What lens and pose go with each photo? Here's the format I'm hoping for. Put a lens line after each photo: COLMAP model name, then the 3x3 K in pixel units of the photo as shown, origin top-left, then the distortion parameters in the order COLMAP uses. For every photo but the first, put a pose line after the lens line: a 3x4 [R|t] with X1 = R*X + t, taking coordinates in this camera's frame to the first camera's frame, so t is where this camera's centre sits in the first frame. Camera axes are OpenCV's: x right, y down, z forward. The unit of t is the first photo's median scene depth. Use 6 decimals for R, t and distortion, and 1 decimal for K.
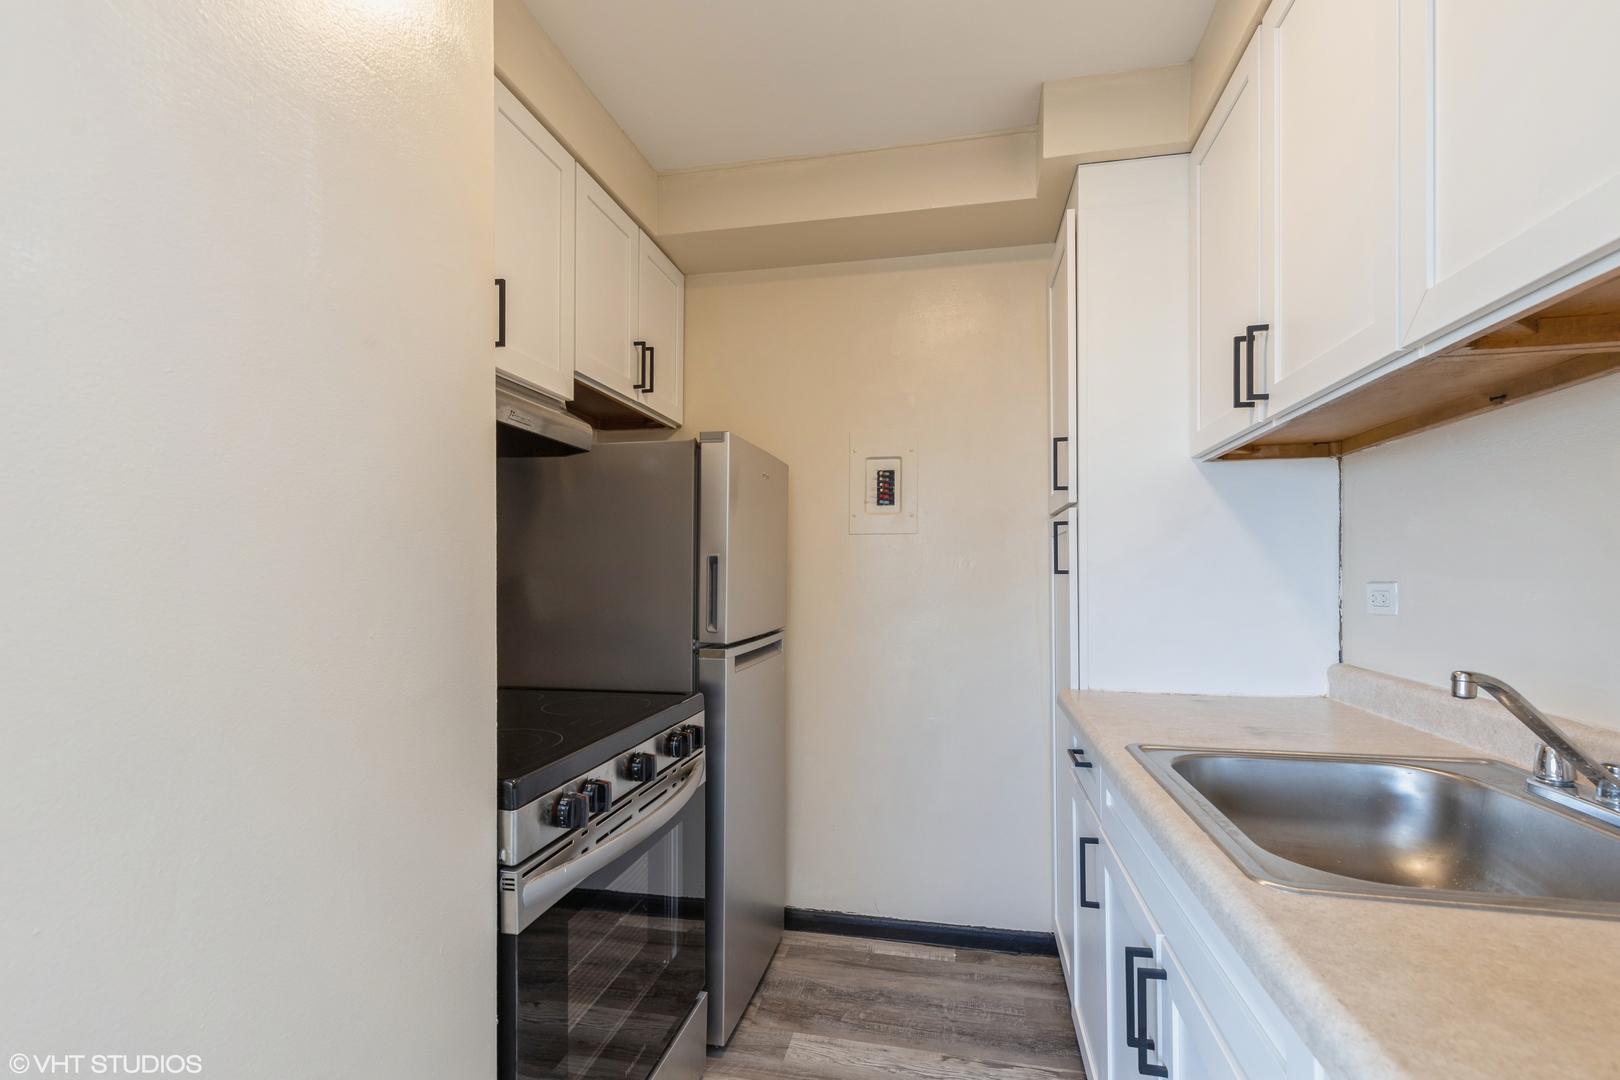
lens RADIAL K [[756.7, 0, 810.0], [0, 756.7, 565.1], [0, 0, 1]] dist [0.012304, -0.000532]
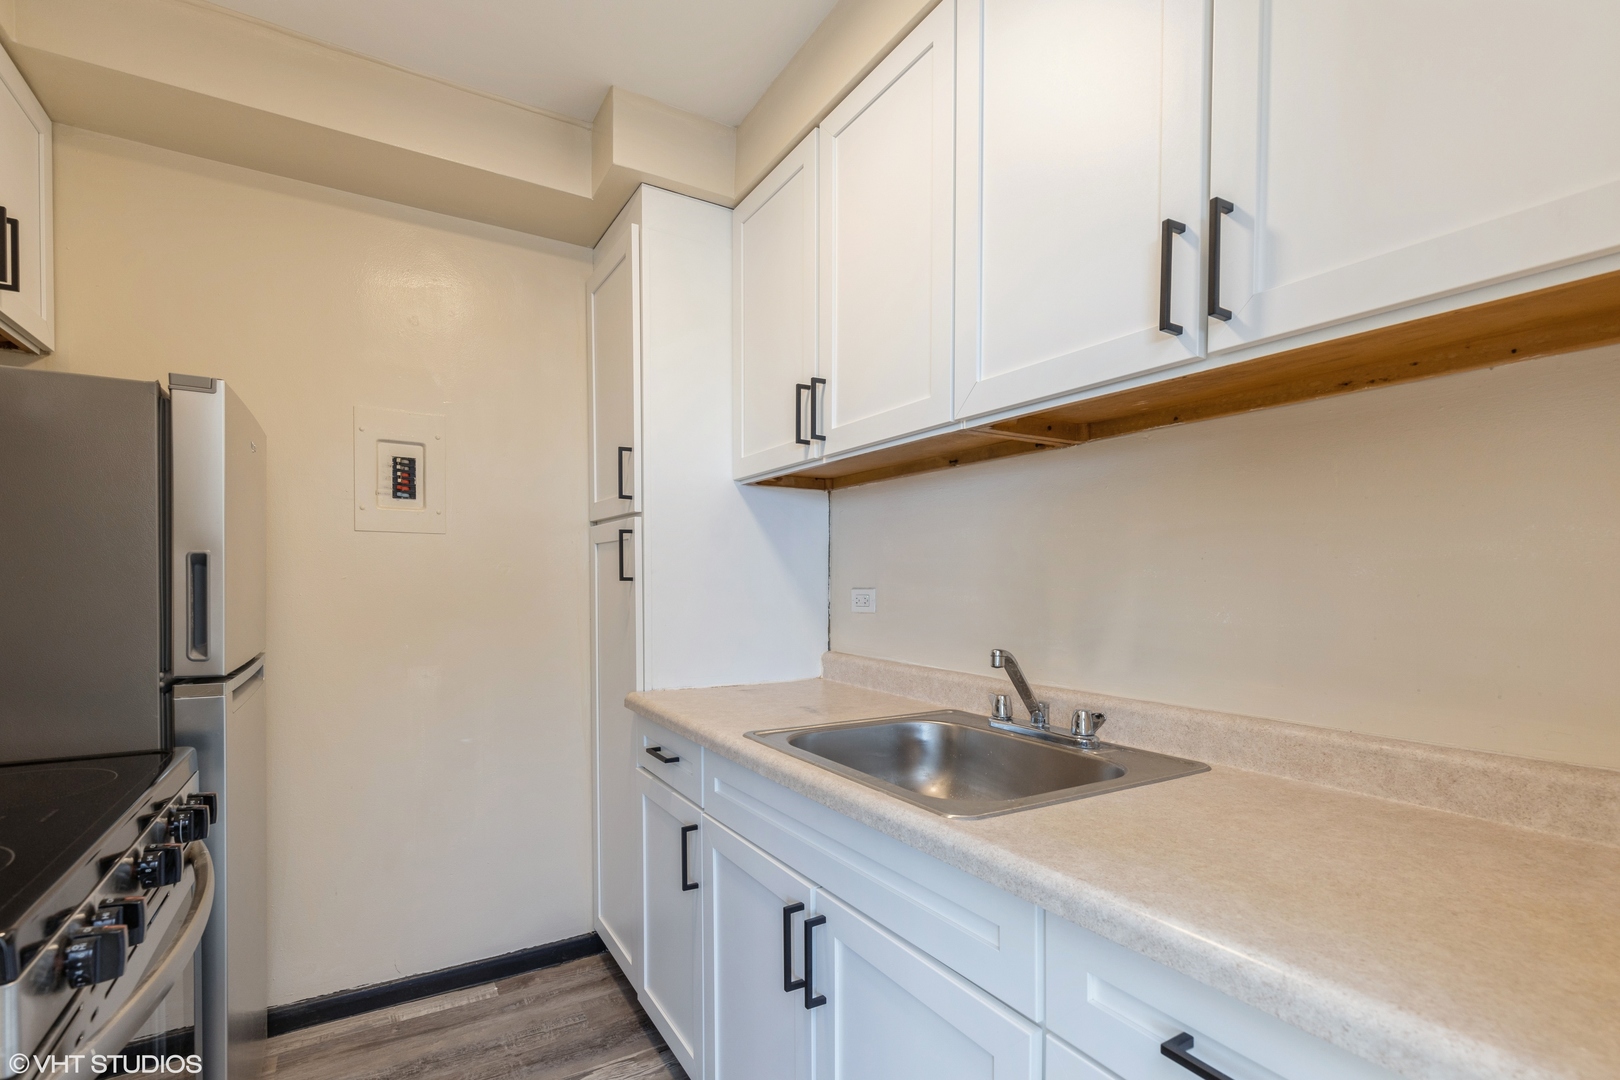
lens RADIAL K [[749.1, 0, 808.7], [0, 749.1, 593.3], [0, 0, 1]] dist [0.019324, -0.004289]
pose [[0.737176, -0.006091, 0.675673, -0.178578], [-0.014302, 0.999595, 0.024616, 0.000052], [-0.675549, -0.027810, 0.736790, 0.084828]]
